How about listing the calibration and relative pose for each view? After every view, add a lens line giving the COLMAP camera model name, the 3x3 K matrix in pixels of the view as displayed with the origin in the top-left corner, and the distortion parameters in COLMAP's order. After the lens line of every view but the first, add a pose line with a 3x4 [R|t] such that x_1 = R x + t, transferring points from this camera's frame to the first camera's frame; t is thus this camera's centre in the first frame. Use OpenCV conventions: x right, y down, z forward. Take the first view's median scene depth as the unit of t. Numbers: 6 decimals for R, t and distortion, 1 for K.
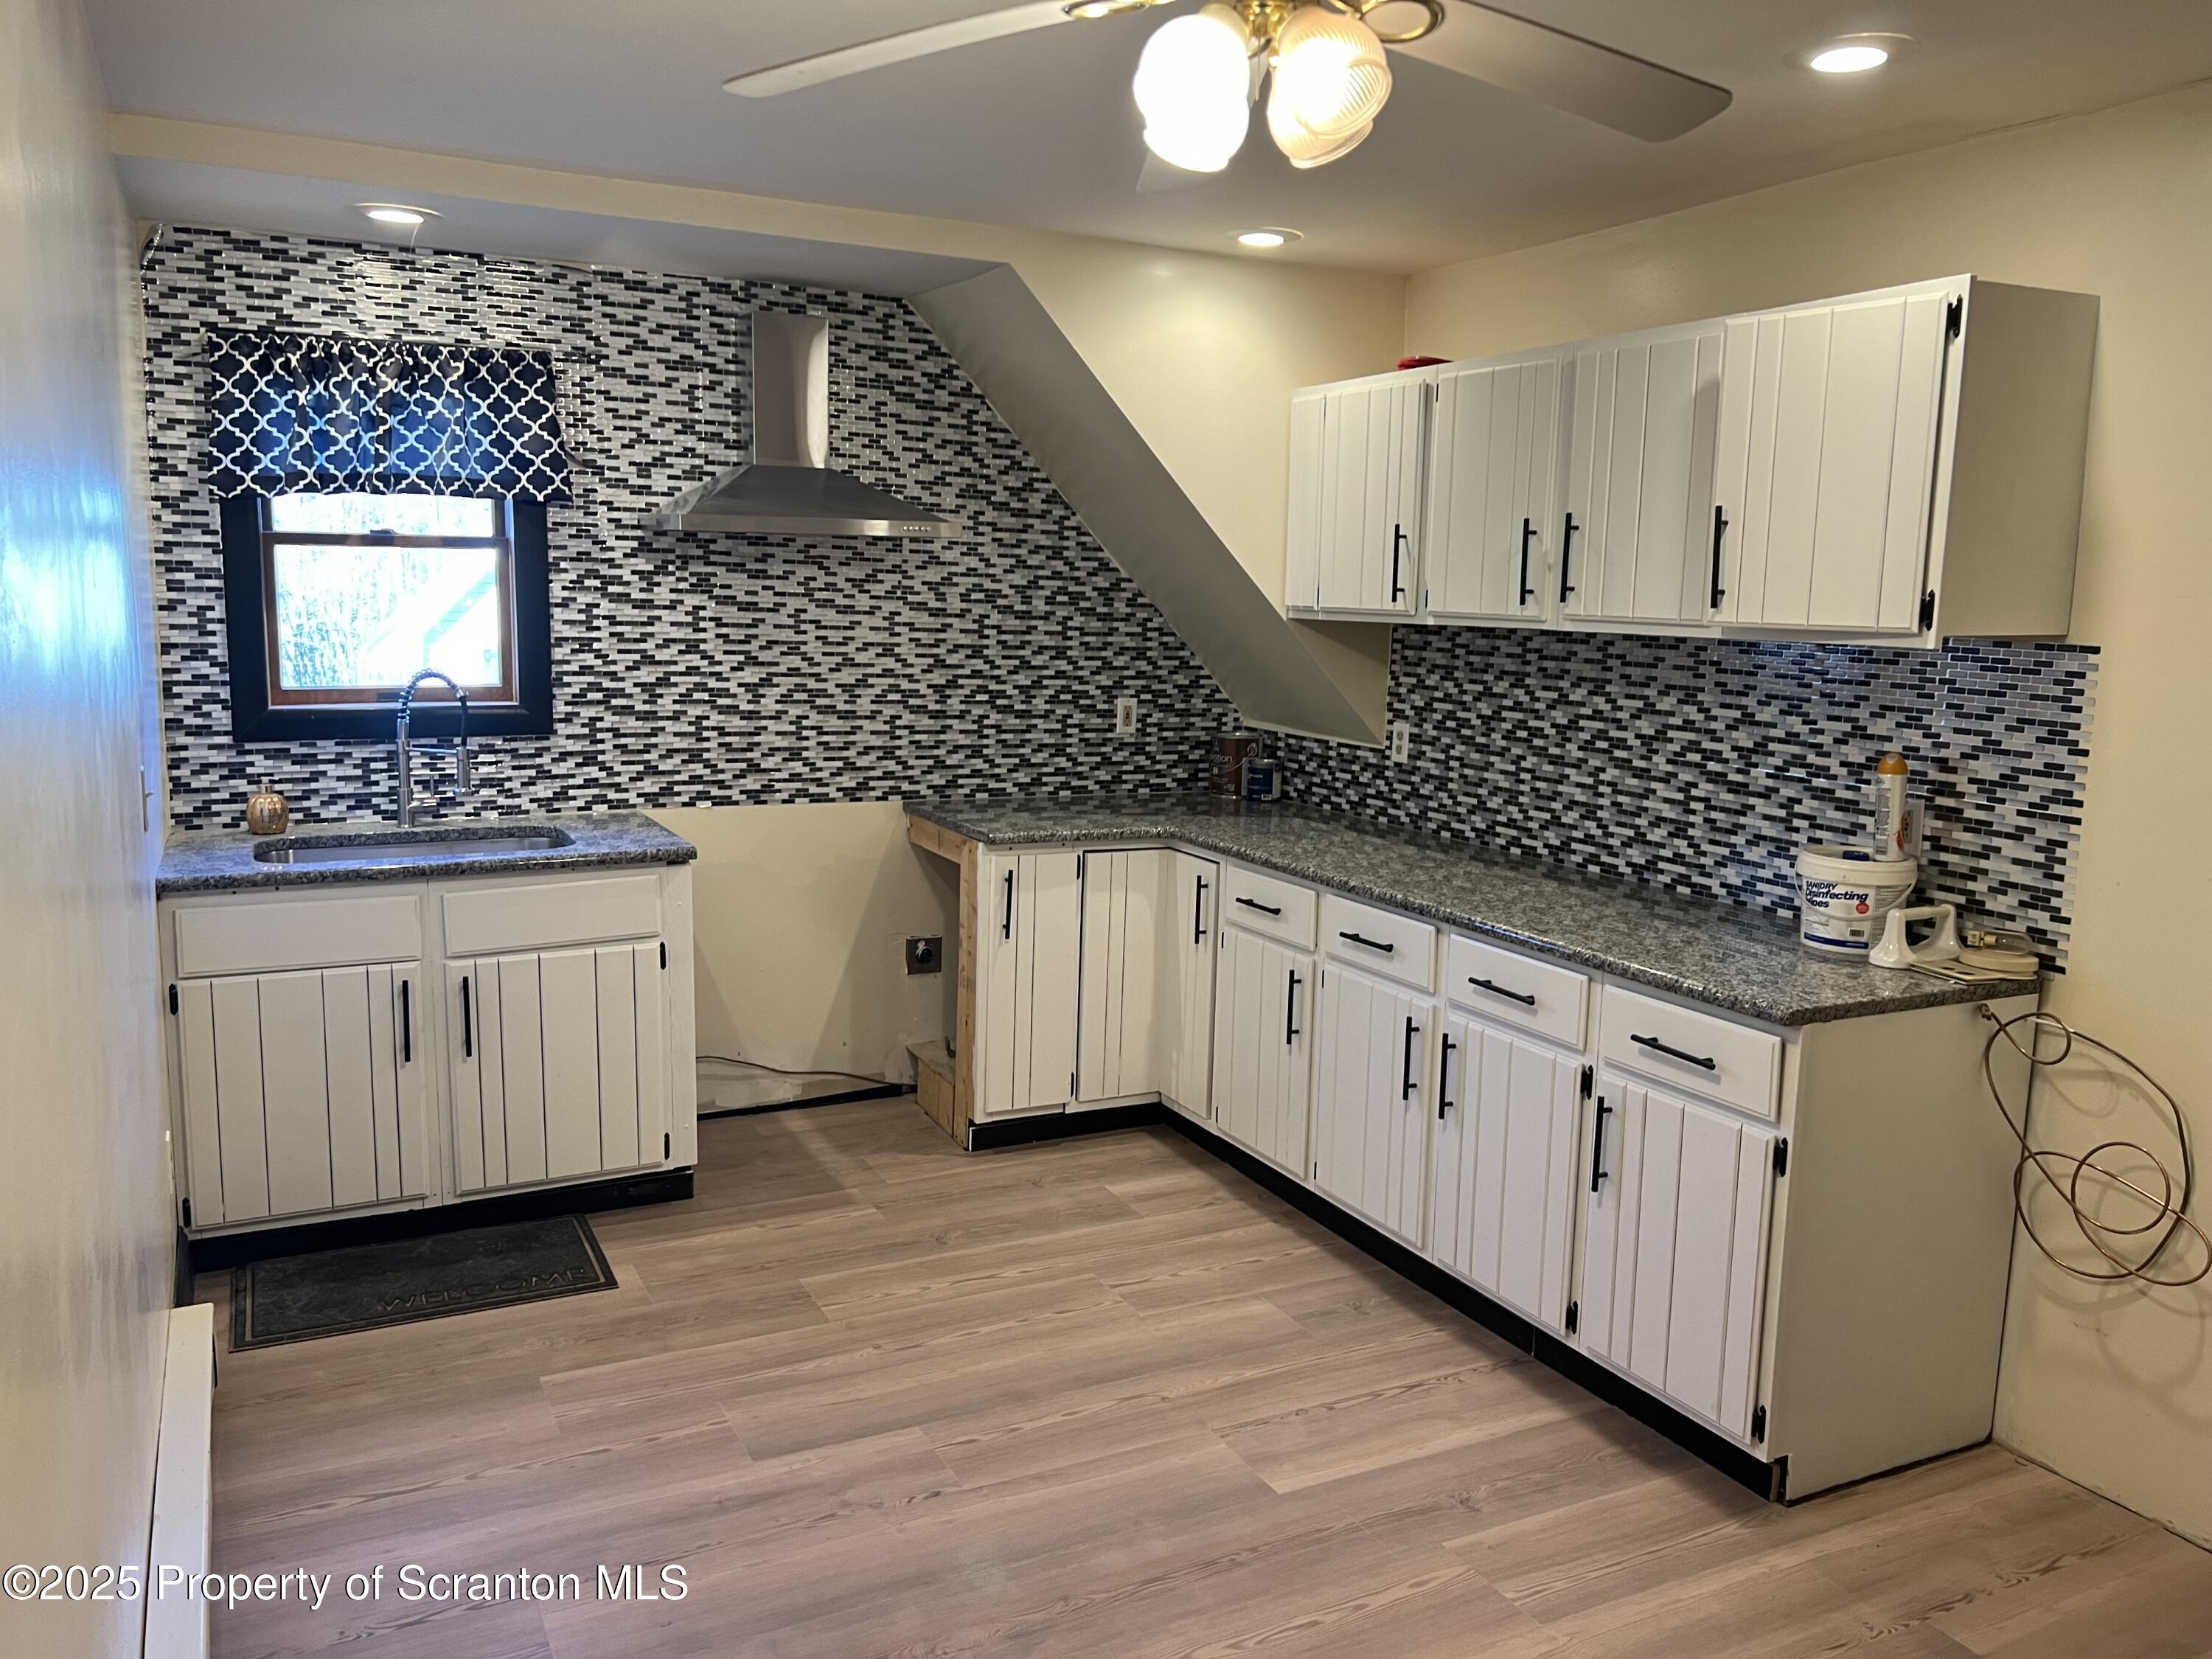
lens RADIAL K [[1674.2, 0, 1100.2], [0, 1674.2, 837.3], [0, 0, 1]] dist [0.067715, -0.082630]
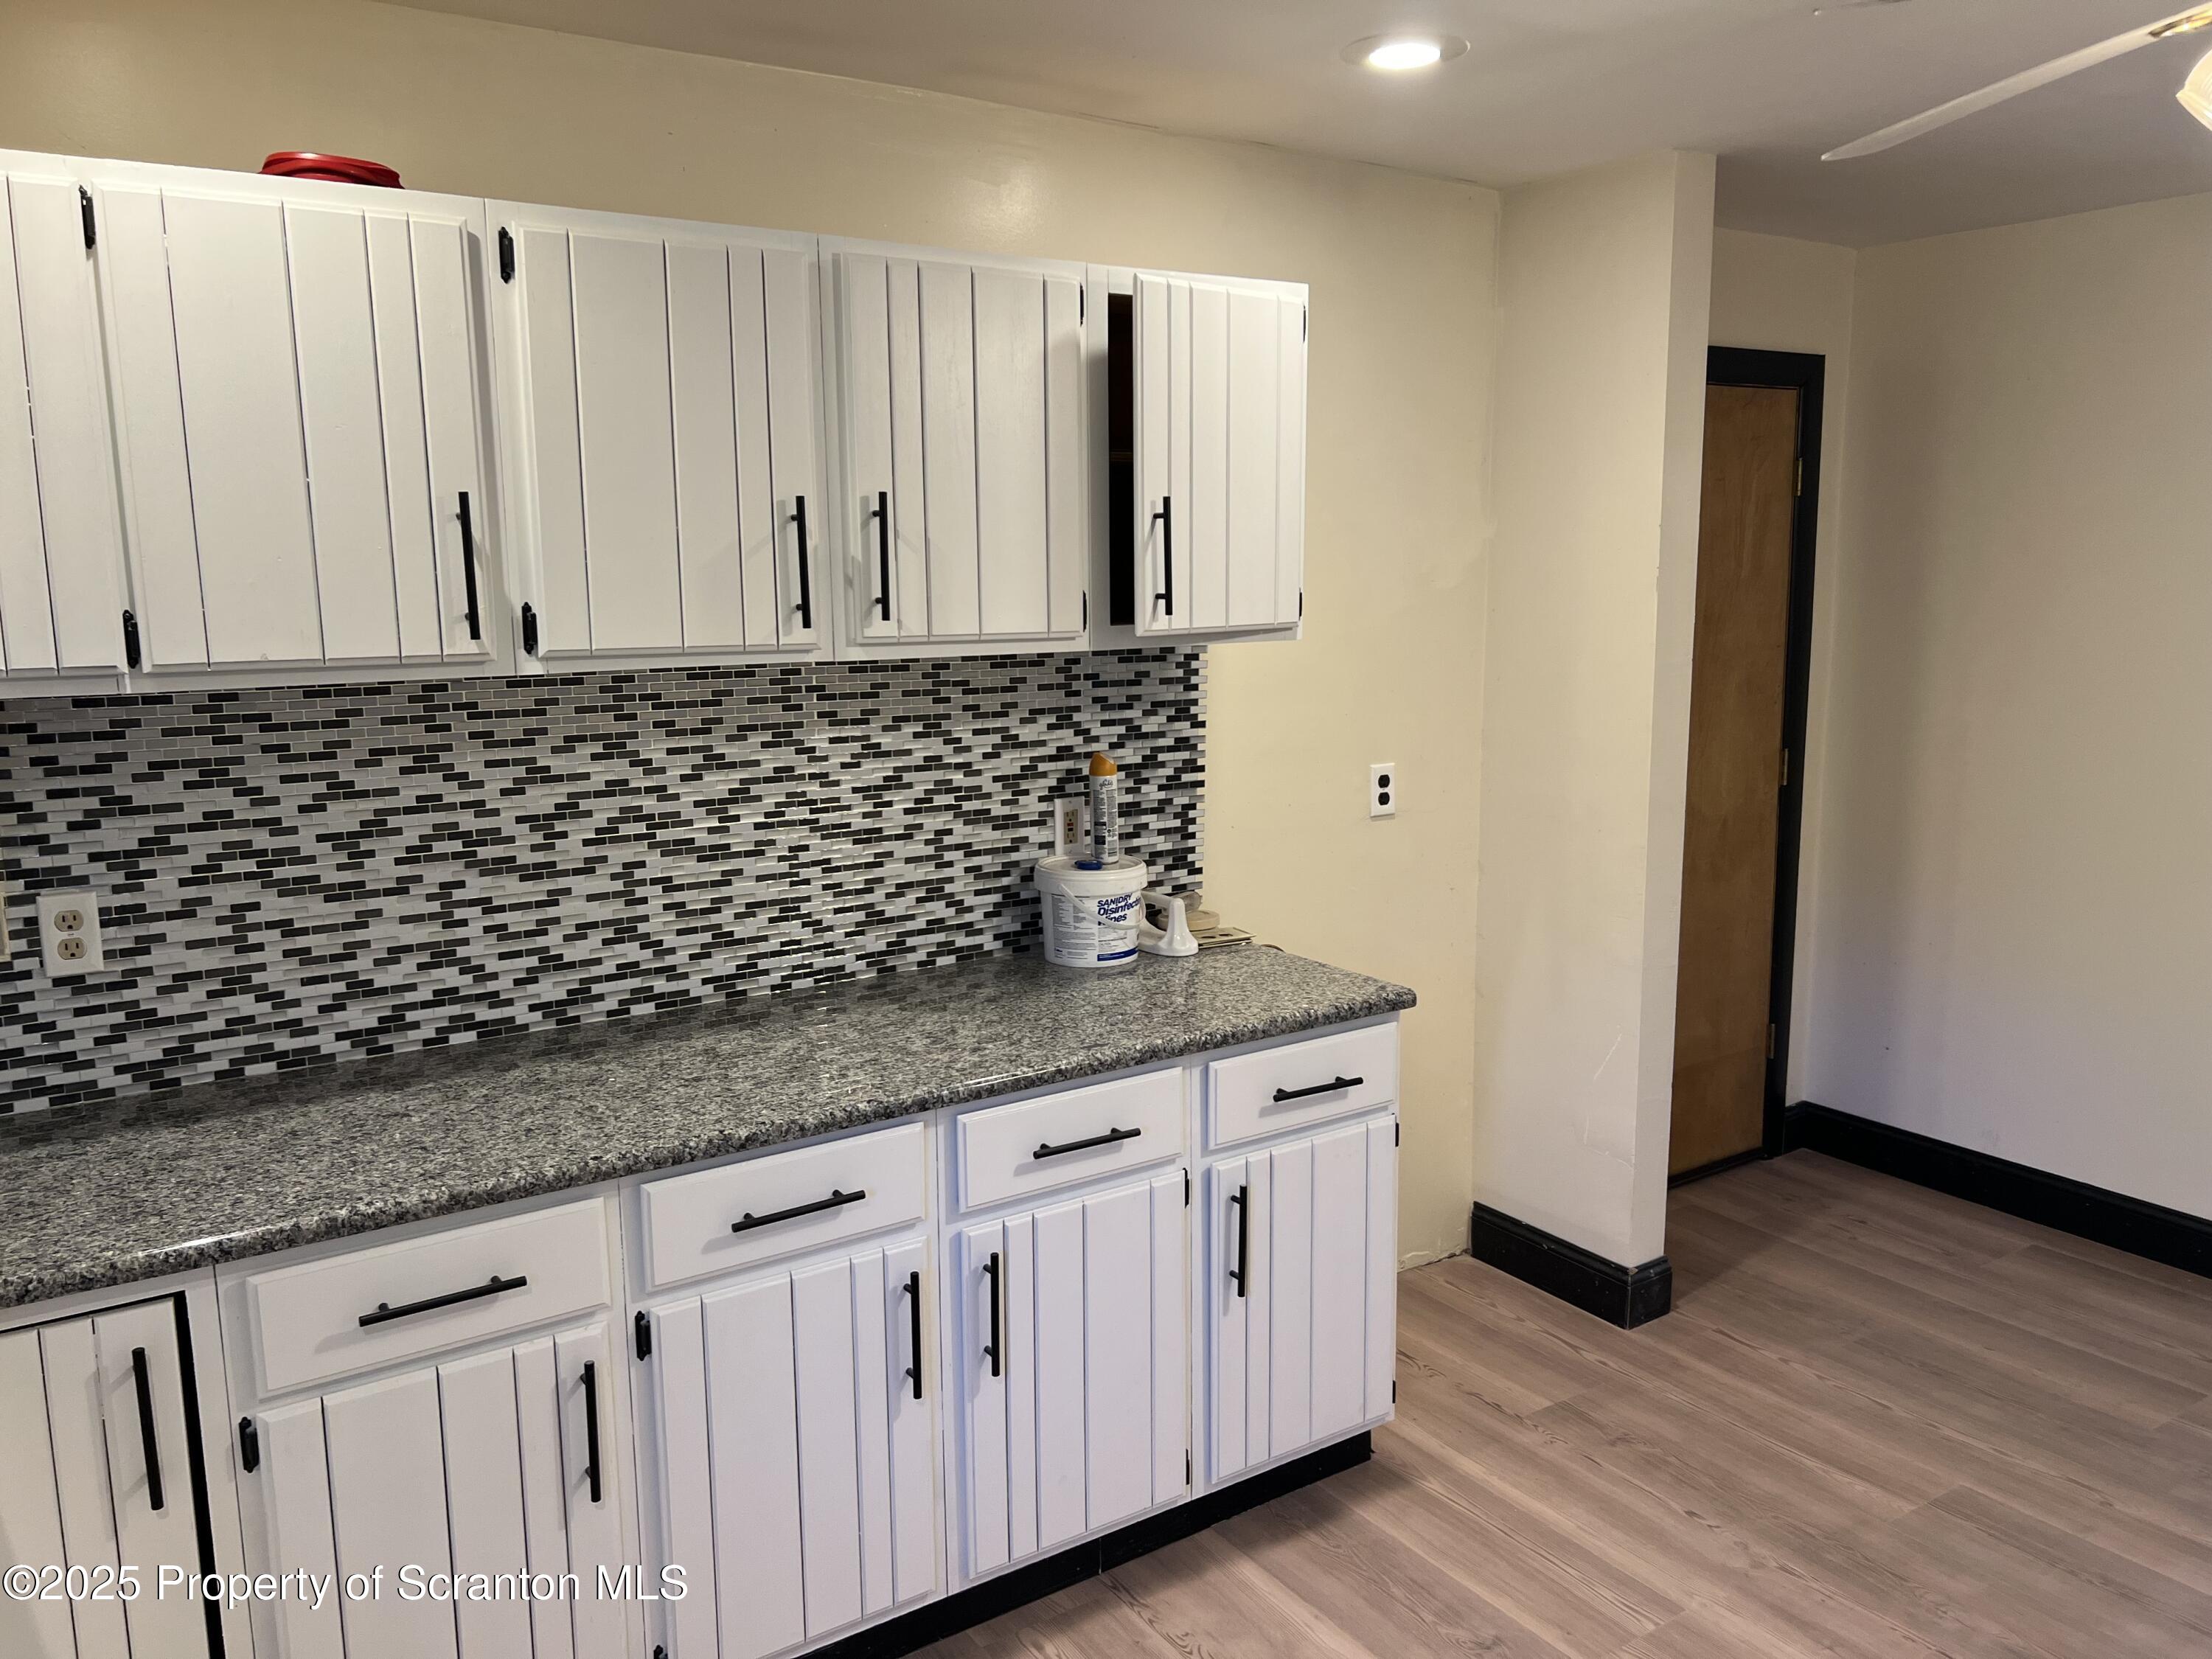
lens RADIAL K [[1655.8, 0, 1106.4], [0, 1655.8, 851.2], [0, 0, 1]] dist [0.042129, -0.043904]
pose [[-0.130512, -0.176219, 0.975661, -0.367152], [0.172594, 0.965014, 0.197383, -0.140973], [-0.976308, 0.194154, -0.095532, 0.842874]]
